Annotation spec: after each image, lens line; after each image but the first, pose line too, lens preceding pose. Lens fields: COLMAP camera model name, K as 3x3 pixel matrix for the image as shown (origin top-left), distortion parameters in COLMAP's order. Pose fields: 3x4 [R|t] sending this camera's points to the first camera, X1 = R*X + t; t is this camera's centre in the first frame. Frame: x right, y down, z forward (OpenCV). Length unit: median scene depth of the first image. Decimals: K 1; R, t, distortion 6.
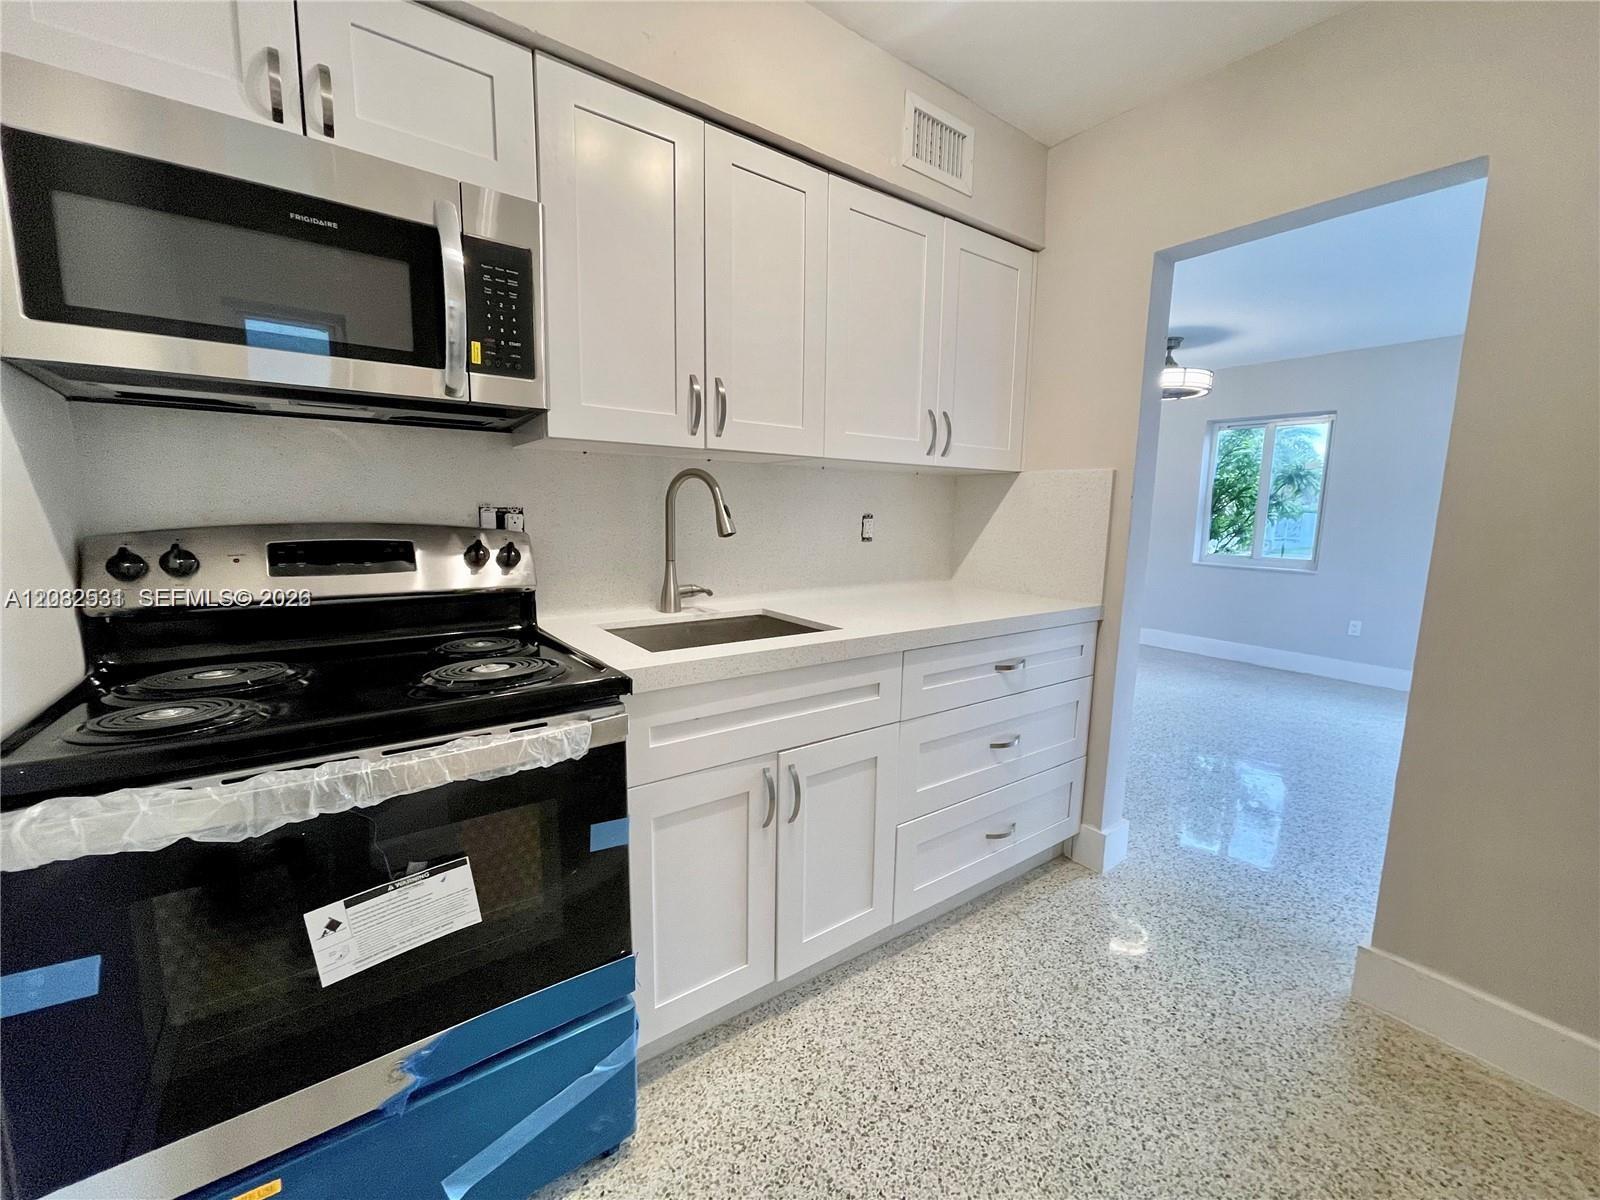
lens RADIAL K [[650.4, 0, 799.7], [0, 650.4, 601.0], [0, 0, 1]] dist [-0.000921, -0.000097]
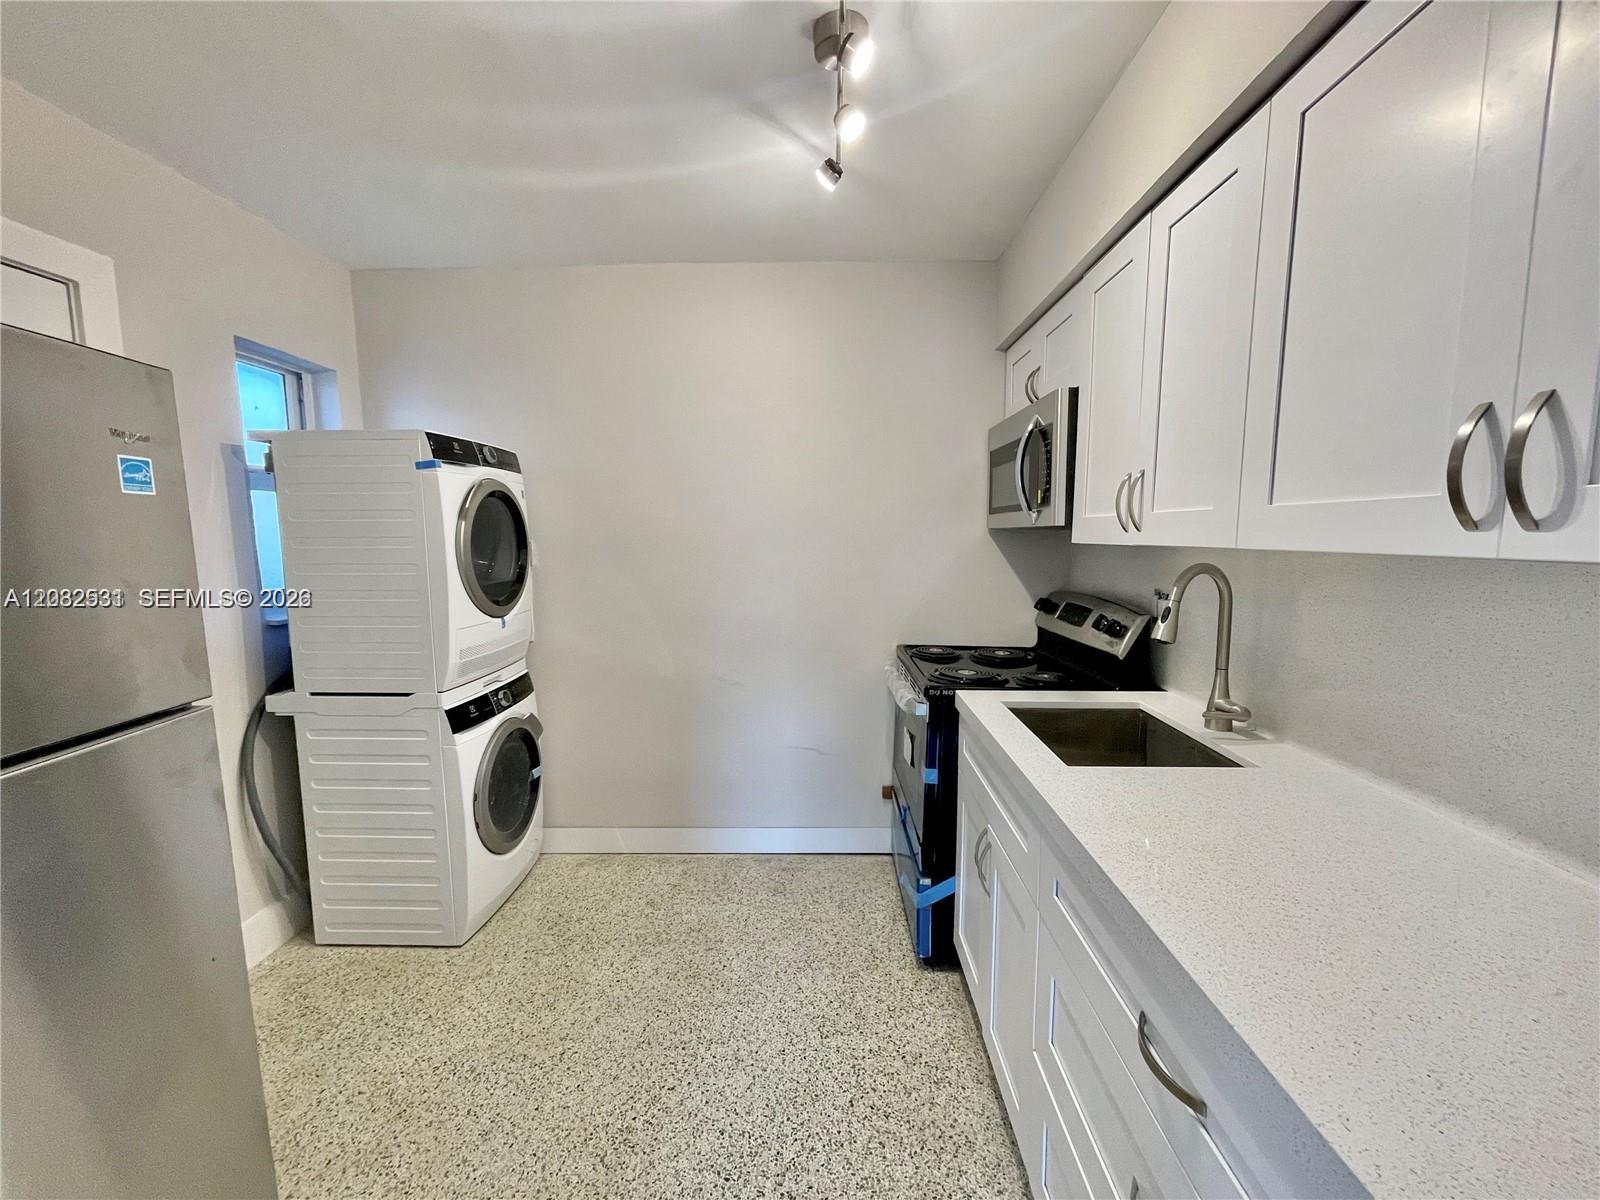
lens RADIAL K [[650.4, 0, 803.2], [0, 650.4, 605.0], [0, 0, 1]] dist [-0.000921, -0.000097]
pose [[-0.619576, 0.072988, -0.781536, 1.074438], [-0.109216, 0.977966, 0.177916, -0.317436], [0.777301, 0.195588, -0.597953, 1.441059]]
